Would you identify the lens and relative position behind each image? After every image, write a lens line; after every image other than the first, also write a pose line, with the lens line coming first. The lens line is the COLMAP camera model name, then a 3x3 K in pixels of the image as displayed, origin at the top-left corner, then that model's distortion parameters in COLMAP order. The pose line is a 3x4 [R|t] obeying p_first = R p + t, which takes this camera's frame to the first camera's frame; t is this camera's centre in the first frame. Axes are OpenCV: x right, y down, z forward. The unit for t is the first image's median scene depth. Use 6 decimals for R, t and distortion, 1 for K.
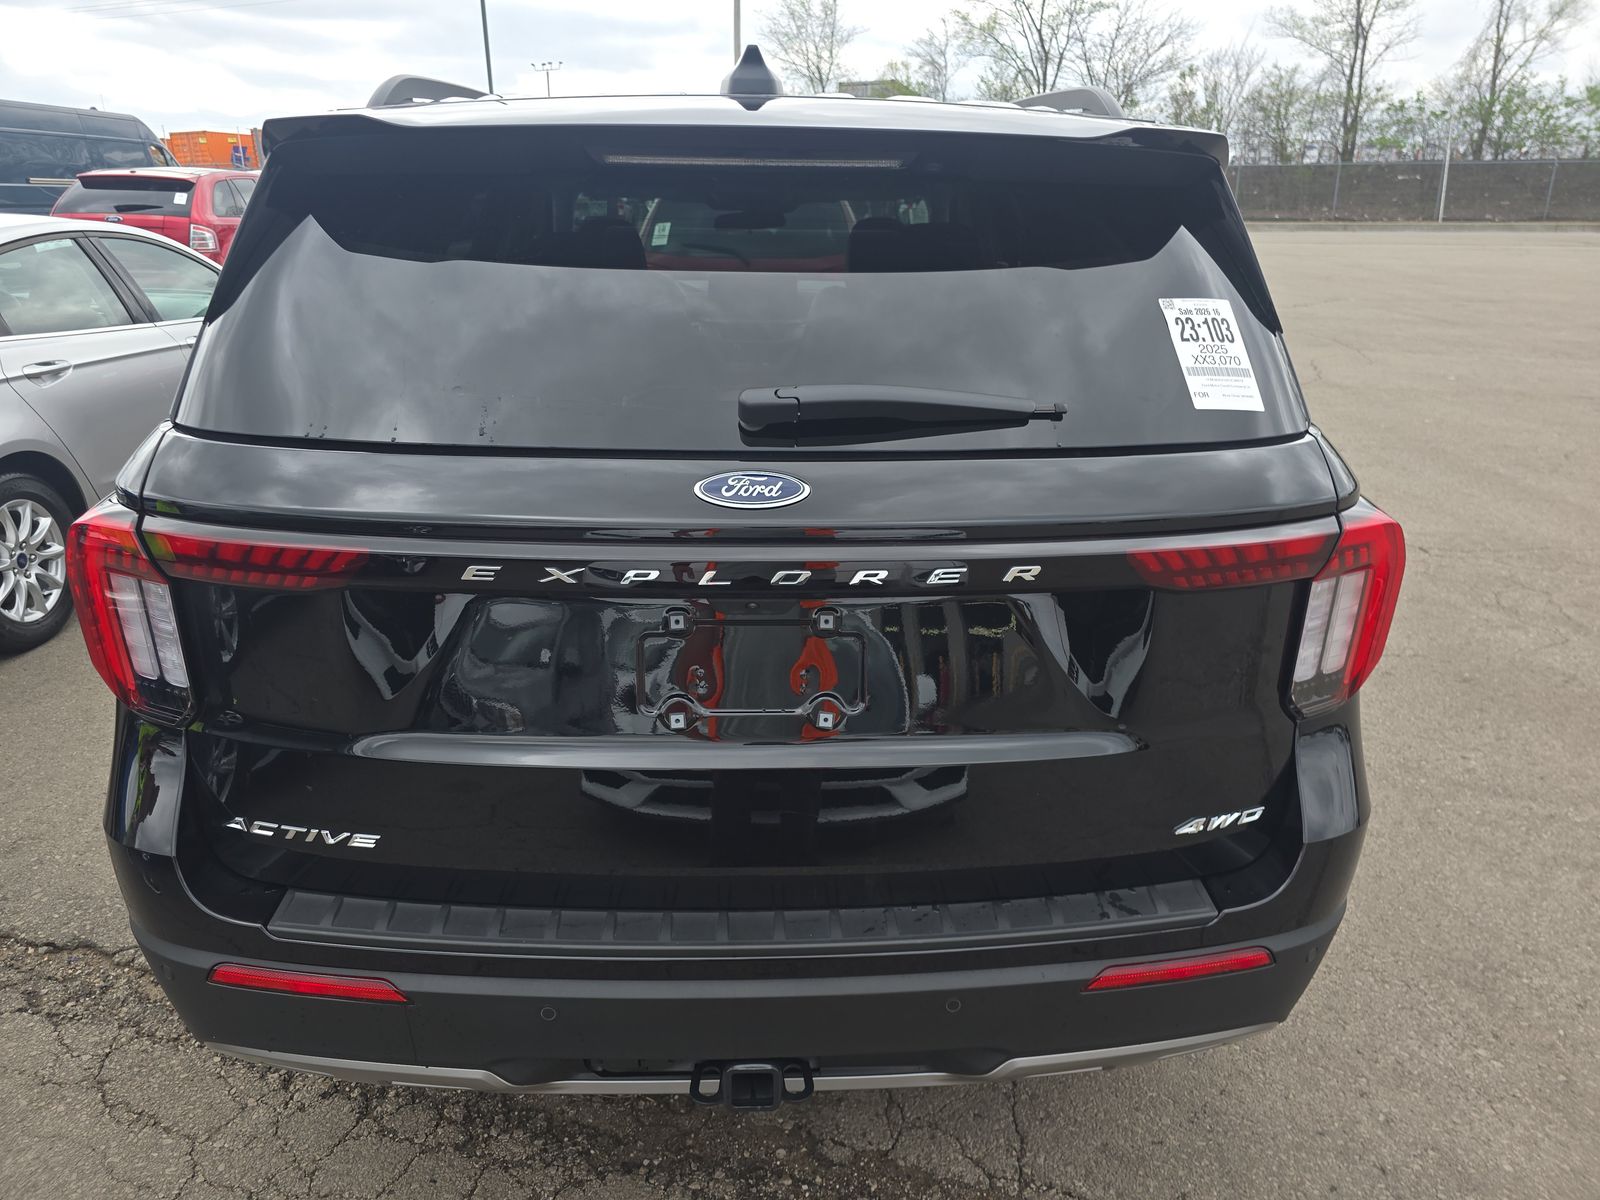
lens RADIAL K [[1066.7, 0, 798.4], [0, 1066.7, 608.0], [0, 0, 1]] dist [0.039438, -0.035719]
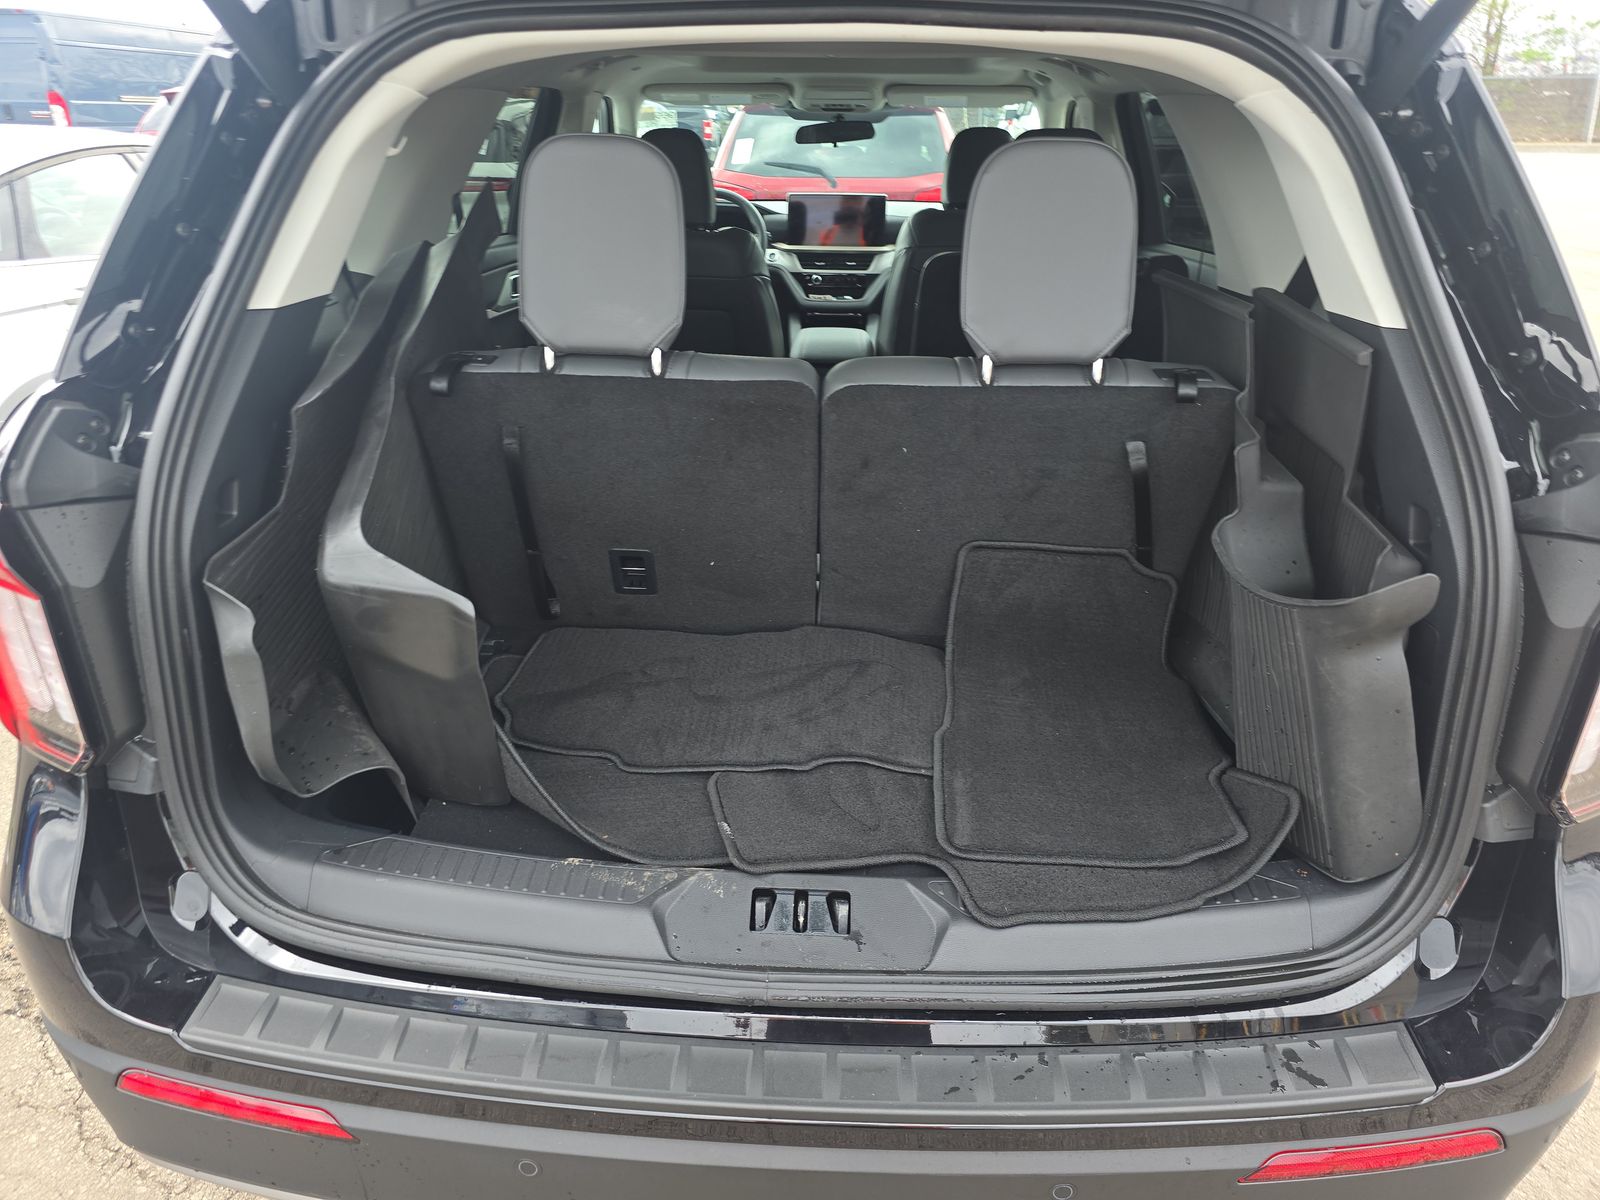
lens RADIAL K [[1066.7, 0, 798.4], [0, 1066.7, 608.0], [0, 0, 1]] dist [0.039438, -0.035719]
pose [[0.996929, 0.031266, -0.071793, 0.001907], [-0.026662, 0.997580, 0.064214, -0.049793], [0.073627, -0.062103, 0.995350, 0.174610]]
